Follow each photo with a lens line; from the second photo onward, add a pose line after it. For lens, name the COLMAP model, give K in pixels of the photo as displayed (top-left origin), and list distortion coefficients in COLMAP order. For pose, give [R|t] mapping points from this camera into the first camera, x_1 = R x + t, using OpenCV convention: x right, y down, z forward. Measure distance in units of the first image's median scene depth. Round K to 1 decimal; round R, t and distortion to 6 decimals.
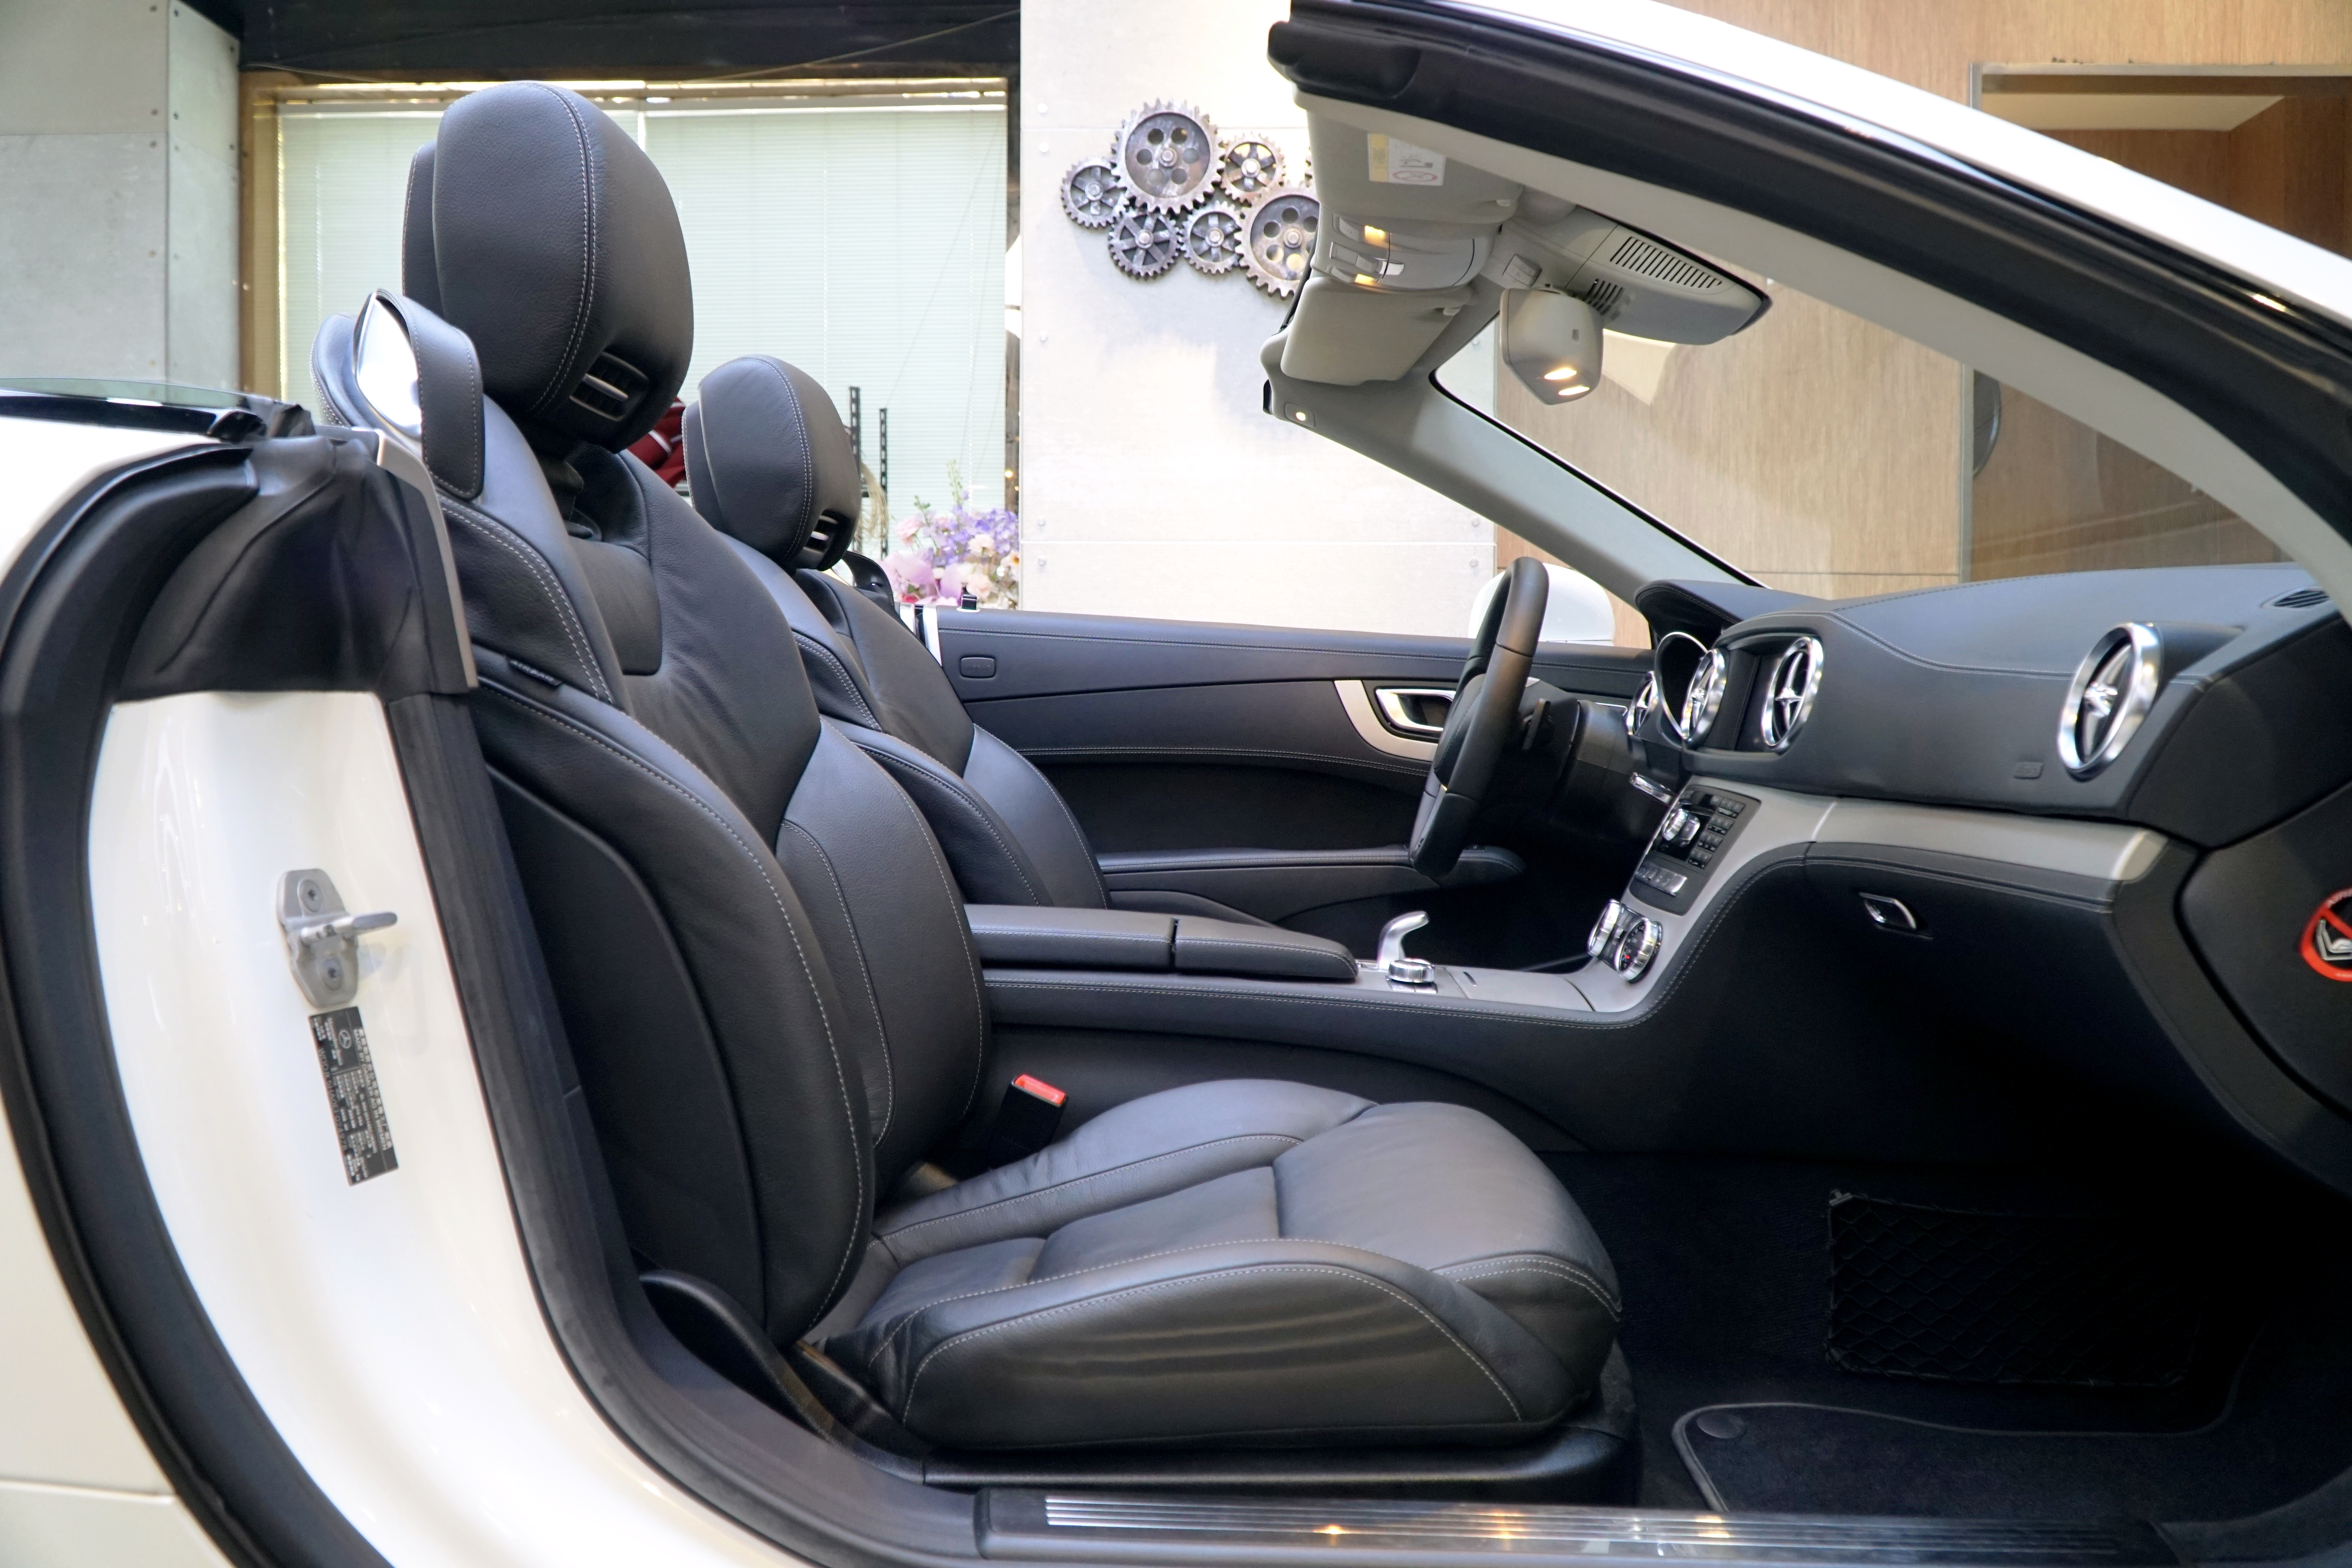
lens RADIAL K [[1820.3, 0, 1163.0], [0, 1820.3, 782.4], [0, 0, 1]] dist [-0.020624, -0.016168]
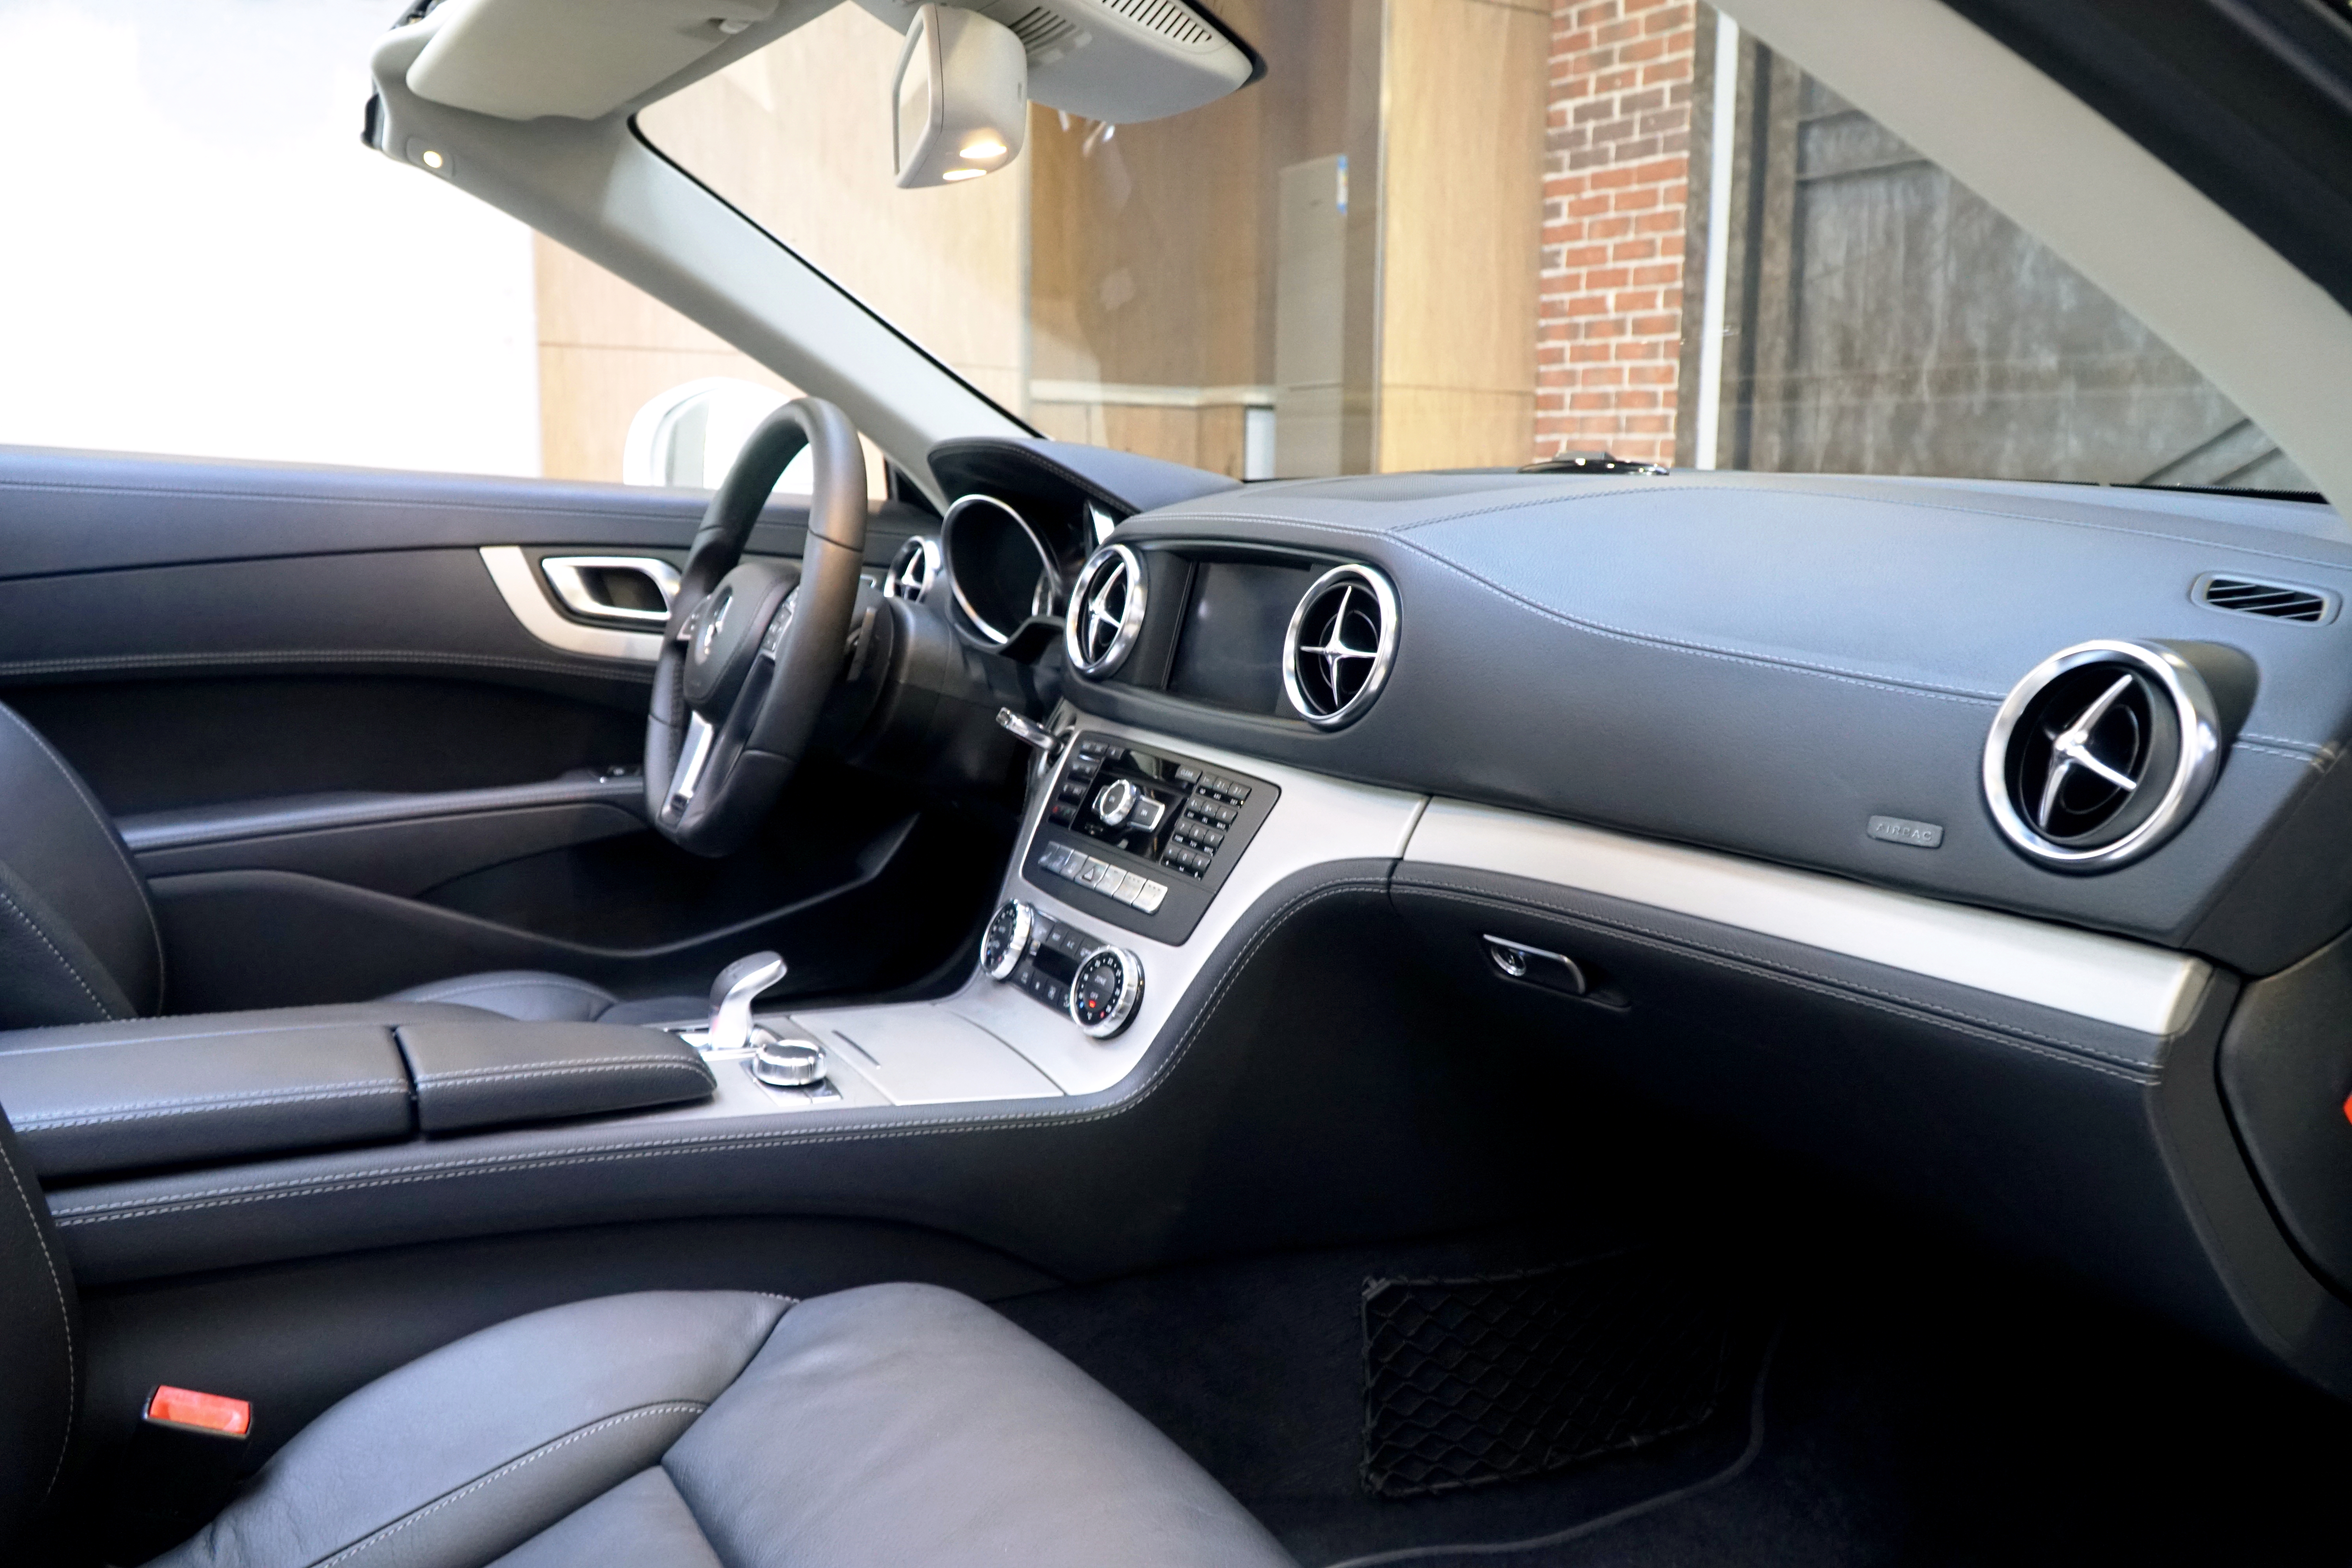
lens RADIAL K [[1820.3, 0, 1194.1], [0, 1820.3, 786.4], [0, 0, 1]] dist [-0.020624, -0.016168]
pose [[0.840137, -0.078102, 0.536722, -0.088633], [0.009191, 0.991486, 0.129891, -0.081347], [-0.542297, -0.104193, 0.833701, 0.390580]]
